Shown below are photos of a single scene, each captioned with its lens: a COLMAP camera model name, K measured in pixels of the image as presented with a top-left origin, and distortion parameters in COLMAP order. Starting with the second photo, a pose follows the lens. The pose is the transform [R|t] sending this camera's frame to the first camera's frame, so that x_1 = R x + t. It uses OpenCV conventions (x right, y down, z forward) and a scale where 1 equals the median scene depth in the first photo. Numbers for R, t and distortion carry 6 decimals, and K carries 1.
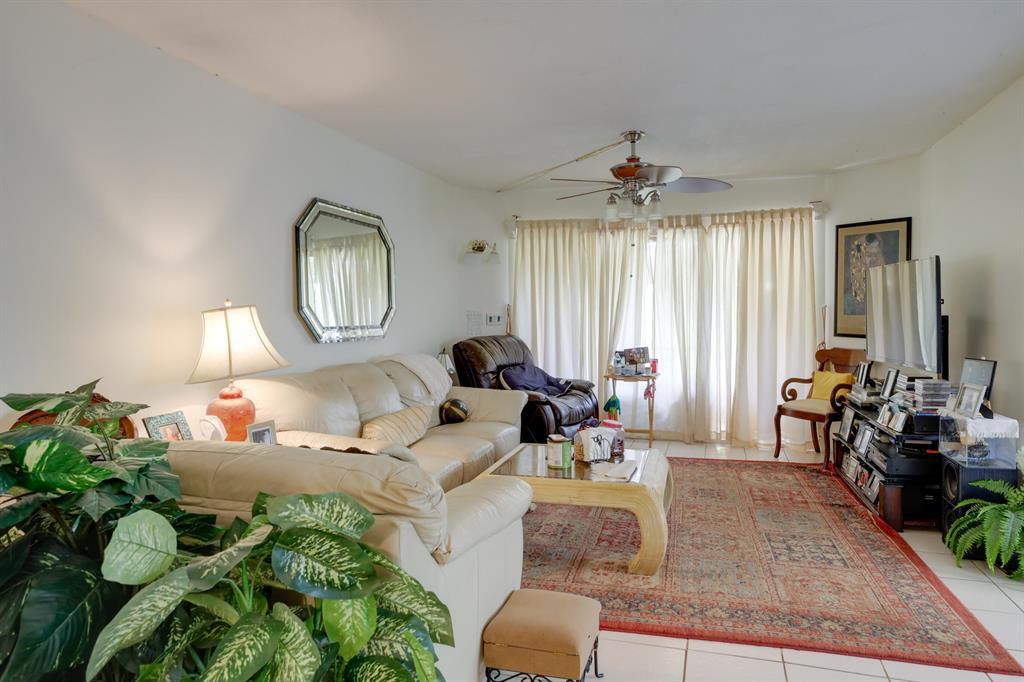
lens RADIAL K [[627.4, 0, 509.4], [0, 627.4, 335.2], [0, 0, 1]] dist [-0.002364, -0.000073]
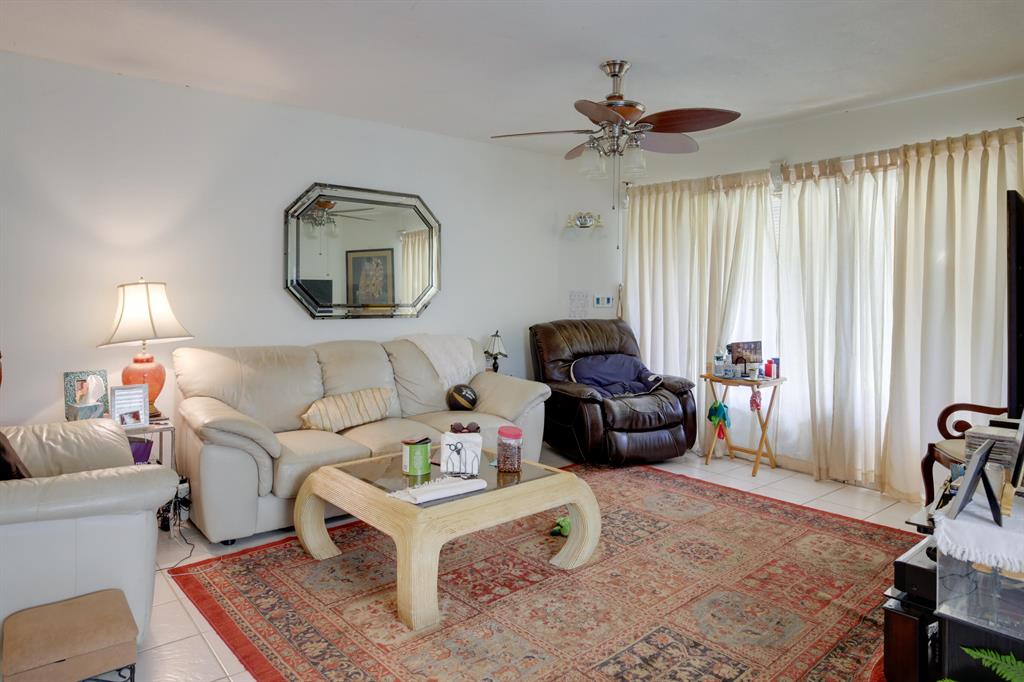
lens RADIAL K [[623.4, 0, 509.5], [0, 623.4, 303.2], [0, 0, 1]] dist [-0.003179, -0.000768]
pose [[0.829462, 0.020653, -0.558181, 0.395163], [-0.032135, 0.999425, -0.010774, -0.009474], [0.557638, 0.026873, 0.829649, 0.218951]]
